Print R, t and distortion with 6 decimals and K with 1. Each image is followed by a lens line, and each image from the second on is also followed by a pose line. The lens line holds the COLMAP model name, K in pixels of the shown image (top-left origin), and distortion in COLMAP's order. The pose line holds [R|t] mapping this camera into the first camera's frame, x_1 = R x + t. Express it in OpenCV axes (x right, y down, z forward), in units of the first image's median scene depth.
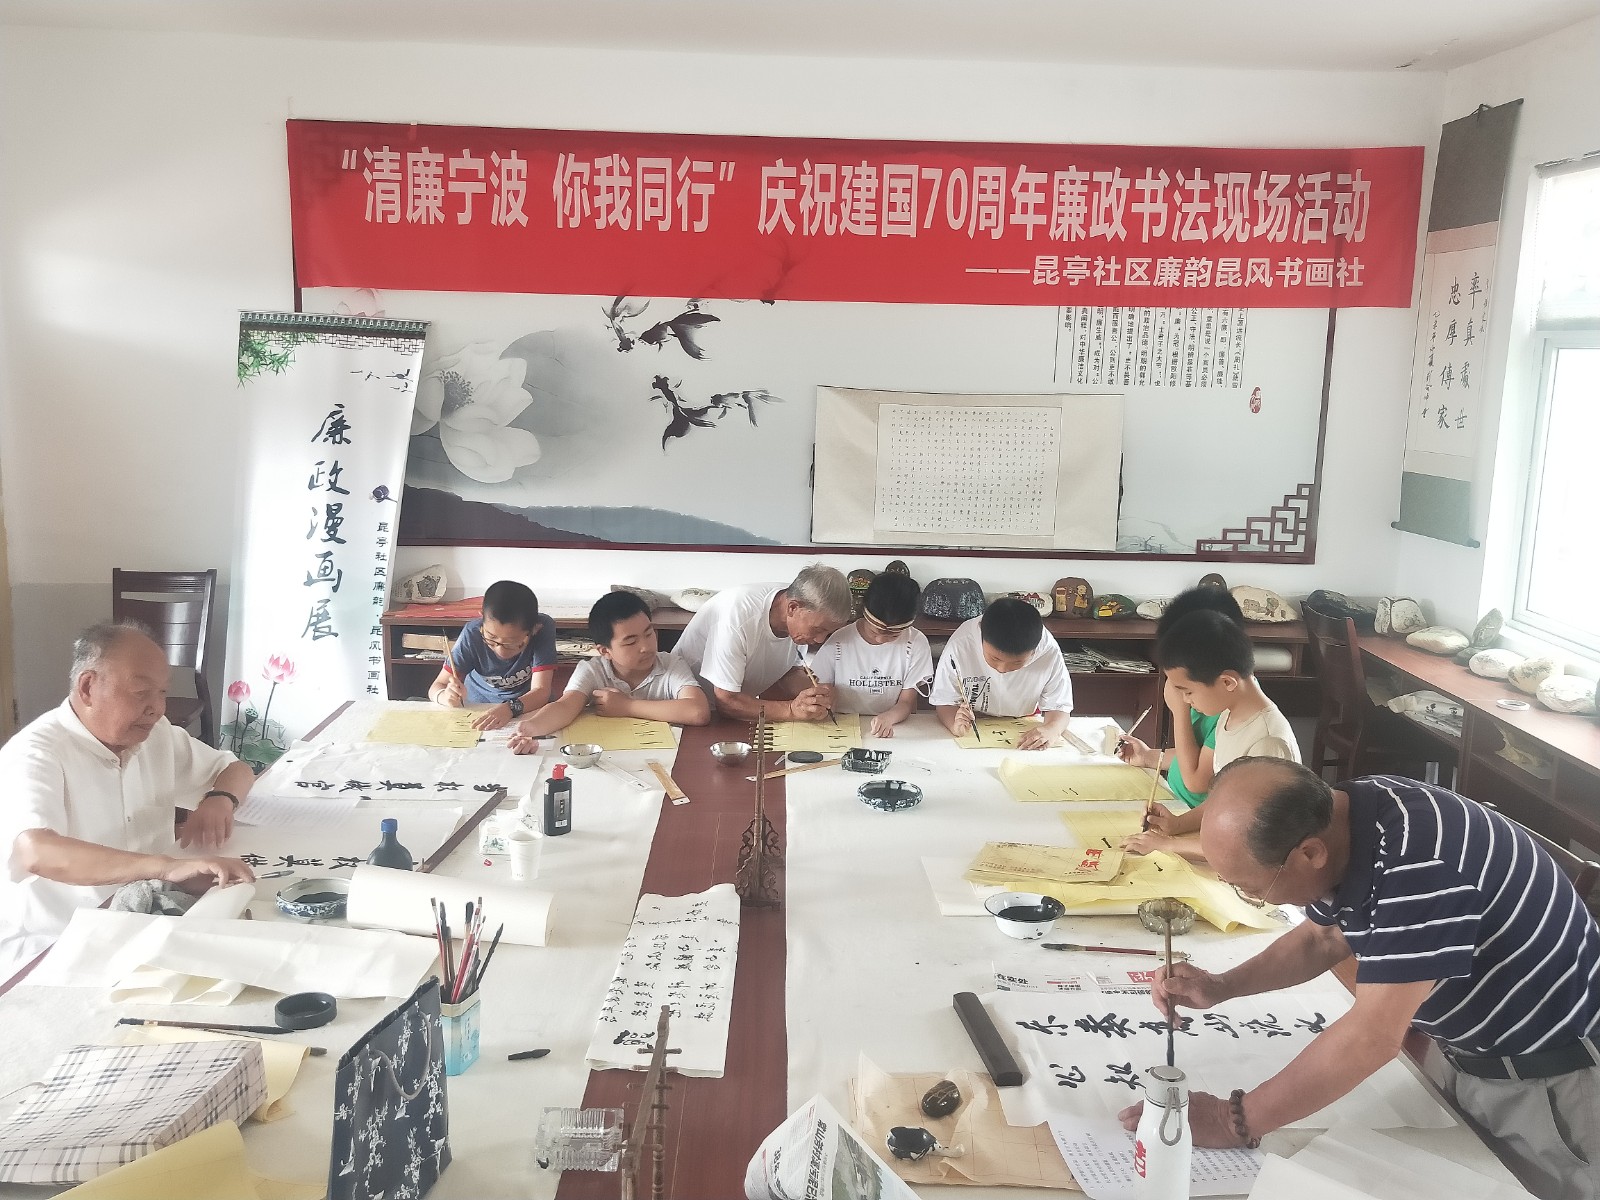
lens RADIAL K [[1215.1, 0, 800.0], [0, 1215.1, 600.0], [0, 0, 1]] dist [0.035362, -0.011666]
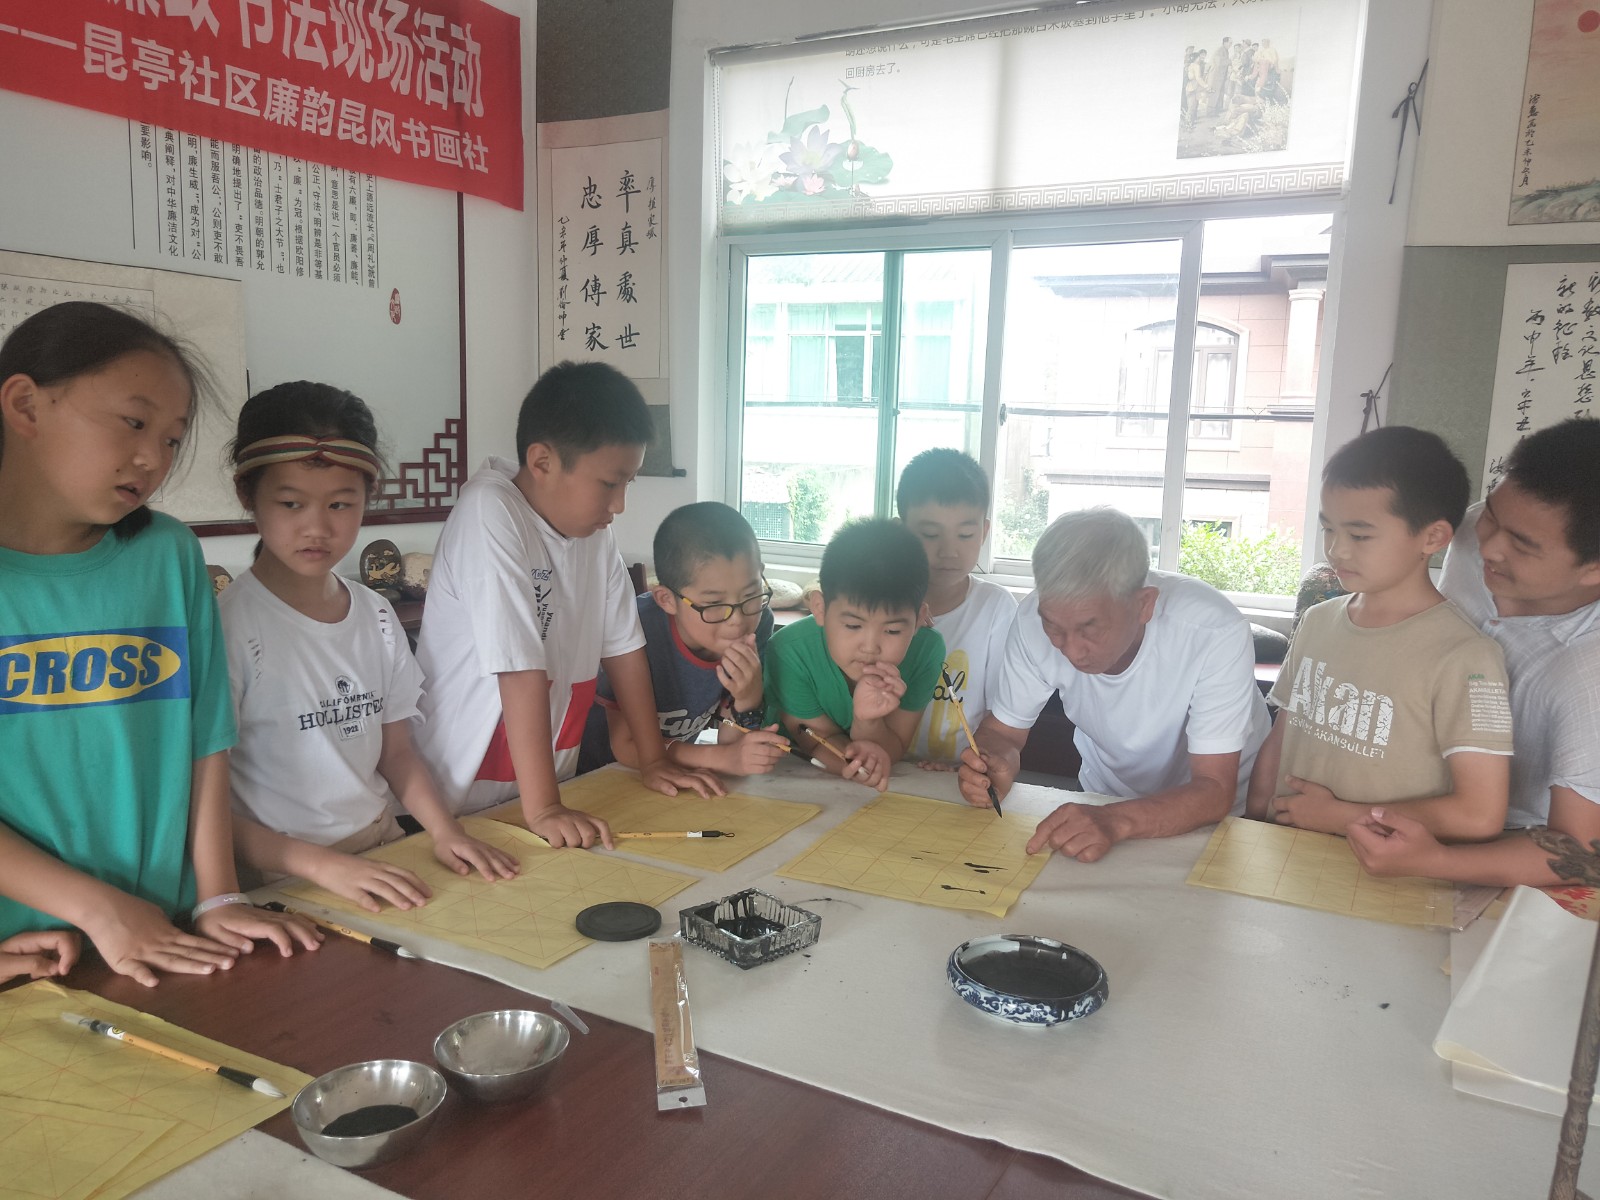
lens RADIAL K [[1215.1, 0, 800.0], [0, 1215.1, 600.0], [0, 0, 1]] dist [0.035362, -0.011666]
pose [[0.546703, -0.130655, 0.827070, -0.141270], [0.133555, 0.988712, 0.067909, -0.002237], [-0.826607, 0.073333, 0.557981, 0.396868]]
